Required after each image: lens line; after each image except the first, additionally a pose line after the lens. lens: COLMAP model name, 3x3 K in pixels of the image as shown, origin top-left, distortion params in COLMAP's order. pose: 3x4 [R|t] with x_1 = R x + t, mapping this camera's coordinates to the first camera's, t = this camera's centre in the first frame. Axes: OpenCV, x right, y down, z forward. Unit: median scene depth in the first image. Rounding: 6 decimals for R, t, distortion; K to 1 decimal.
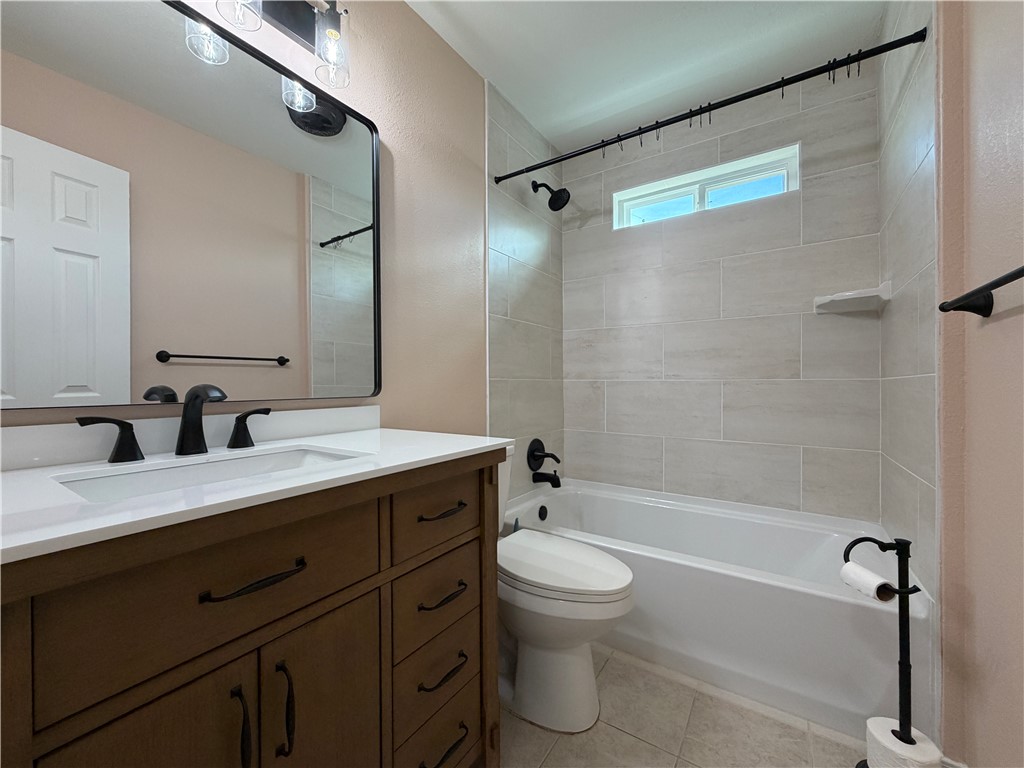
lens RADIAL K [[408.0, 0, 509.6], [0, 408.0, 383.8], [0, 0, 1]] dist [-0.003605, 0.000543]
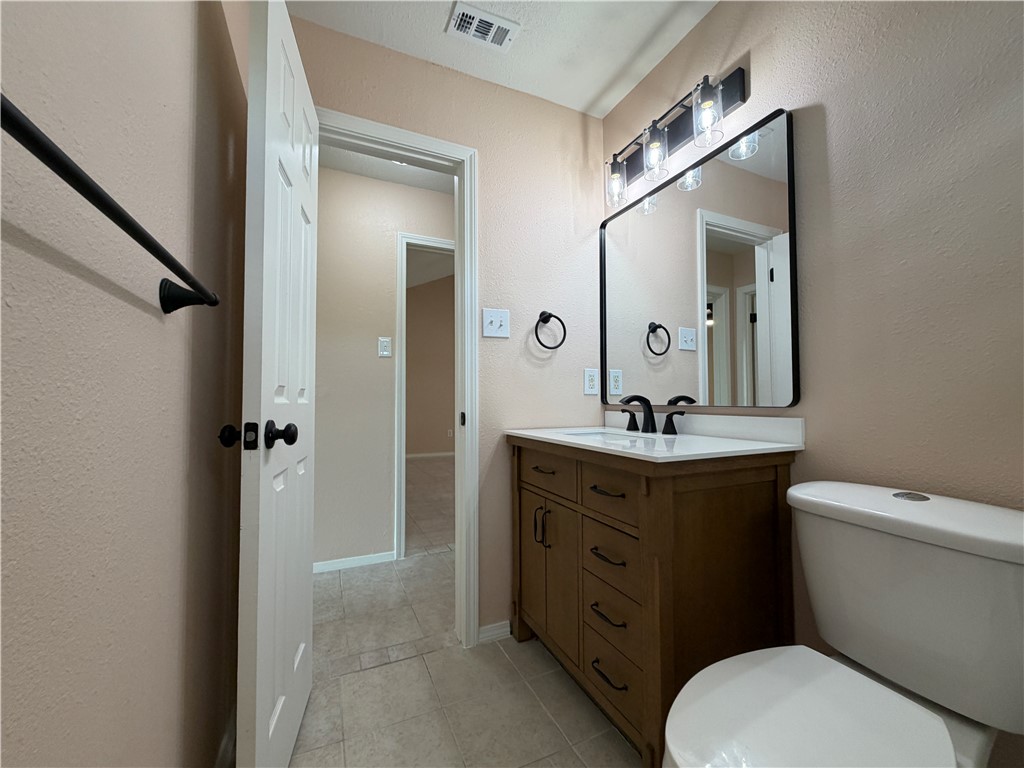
lens RADIAL K [[408.0, 0, 508.3], [0, 408.0, 385.3], [0, 0, 1]] dist [-0.003605, 0.000543]
pose [[-0.522099, -0.018695, -0.852680, 1.221735], [0.006493, 0.999644, -0.025893, 0.000790], [0.852860, -0.019055, -0.521792, 1.530143]]
